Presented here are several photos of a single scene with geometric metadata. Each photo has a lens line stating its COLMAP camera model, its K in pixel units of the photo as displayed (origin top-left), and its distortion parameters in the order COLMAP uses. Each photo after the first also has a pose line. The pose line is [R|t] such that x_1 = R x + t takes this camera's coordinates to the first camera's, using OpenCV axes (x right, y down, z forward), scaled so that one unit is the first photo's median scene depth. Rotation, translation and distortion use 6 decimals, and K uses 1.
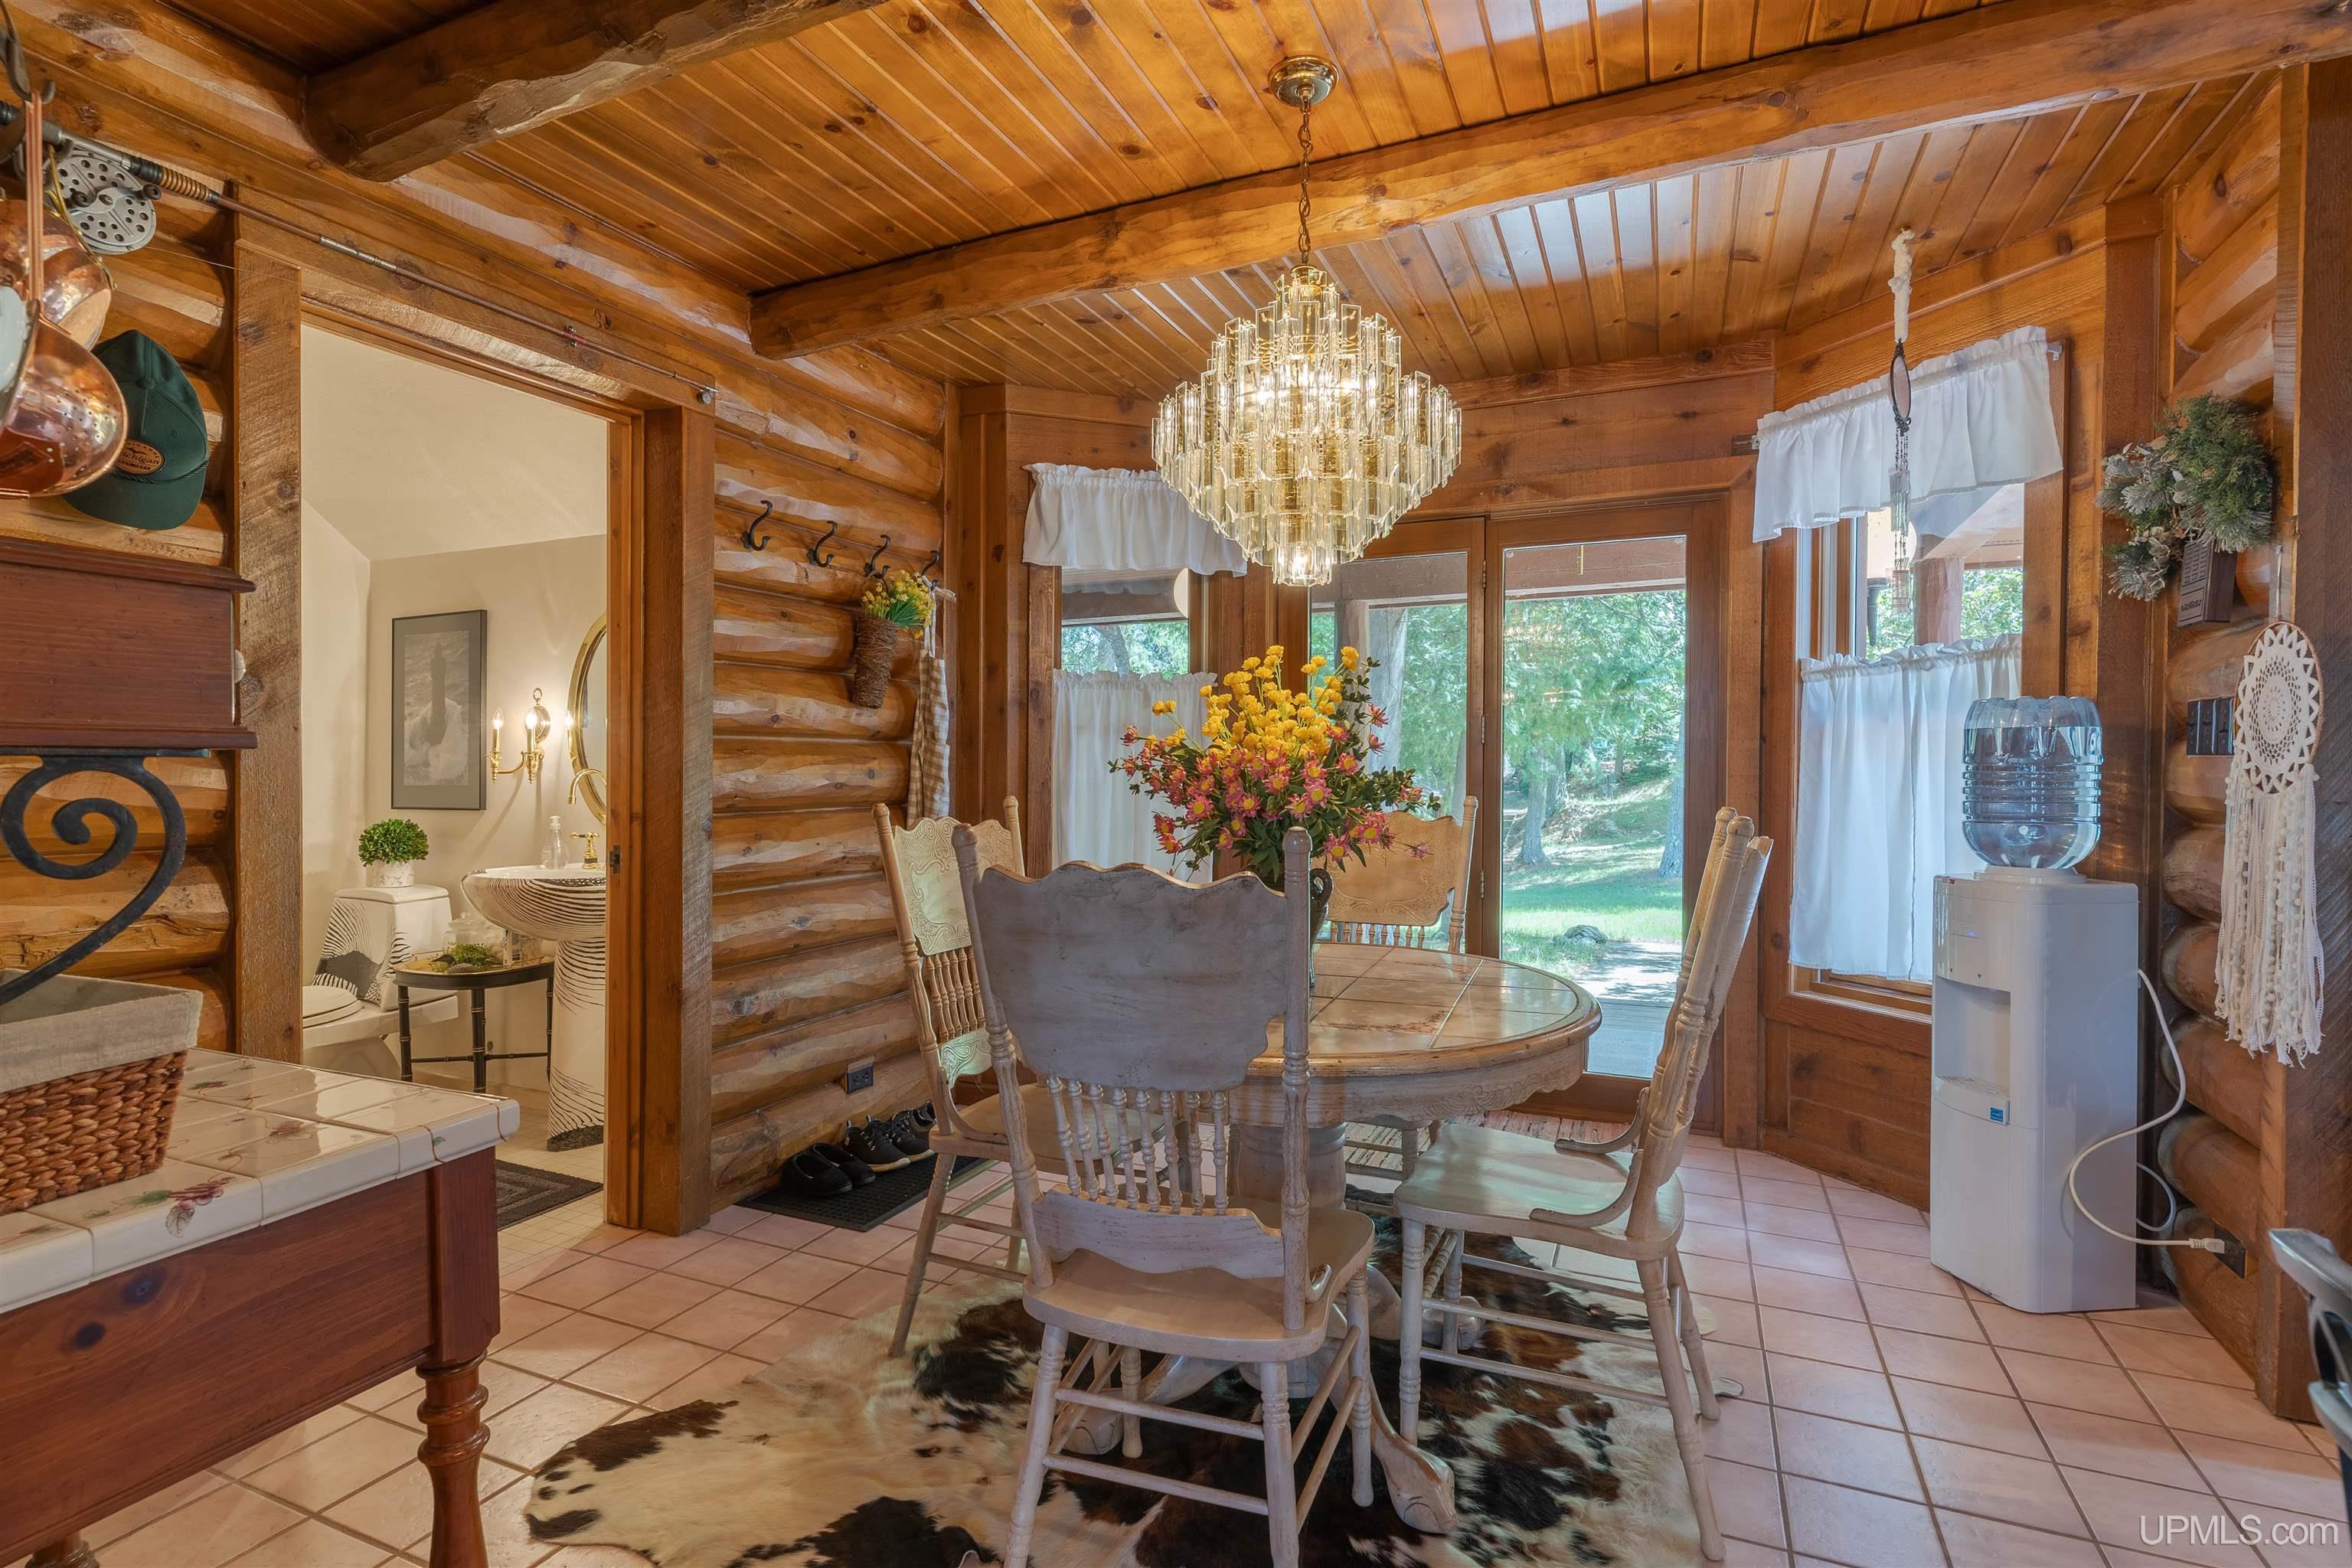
lens RADIAL K [[1125.1, 0, 1172.2], [0, 1125.1, 786.4], [0, 0, 1]] dist [0.000993, -0.000253]
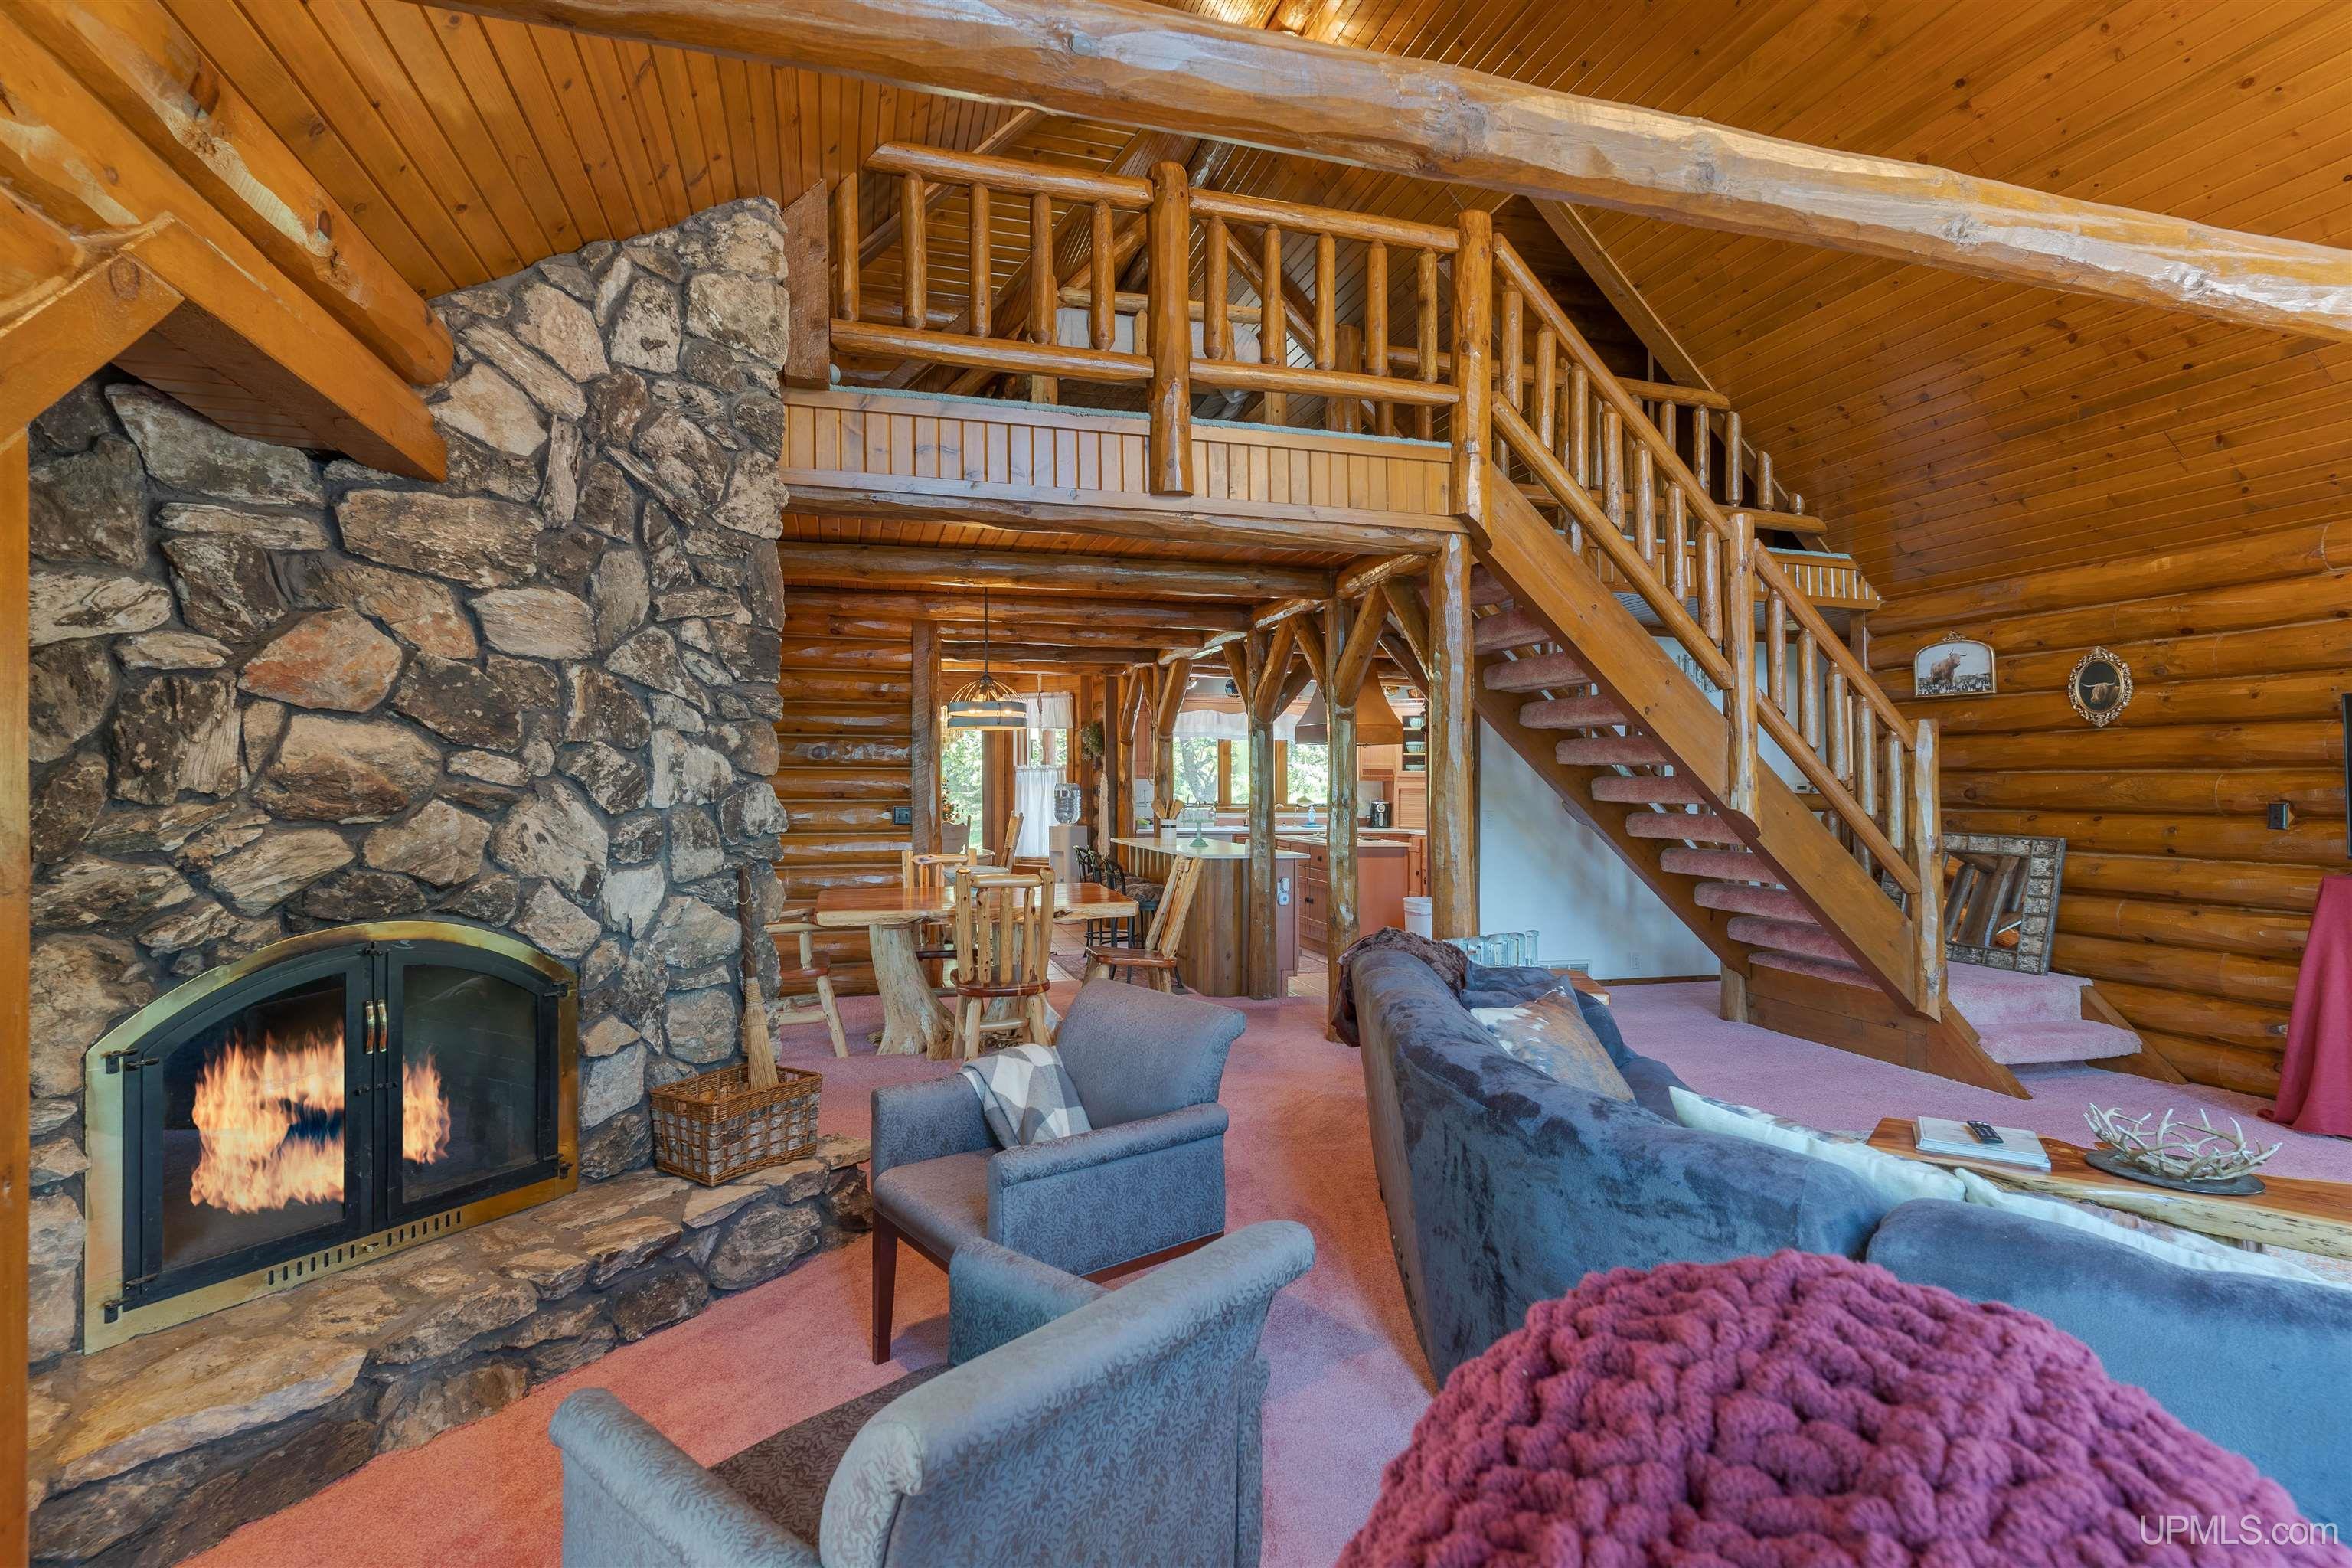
lens RADIAL K [[1113.4, 0, 1153.2], [0, 1113.4, 767.0], [0, 0, 1]] dist [0.001502, 0.000357]
pose [[0.771287, 0.004632, 0.636471, -1.708238], [0.006596, 0.999862, -0.015269, -0.075929], [-0.636454, 0.015975, 0.771149, -2.516645]]
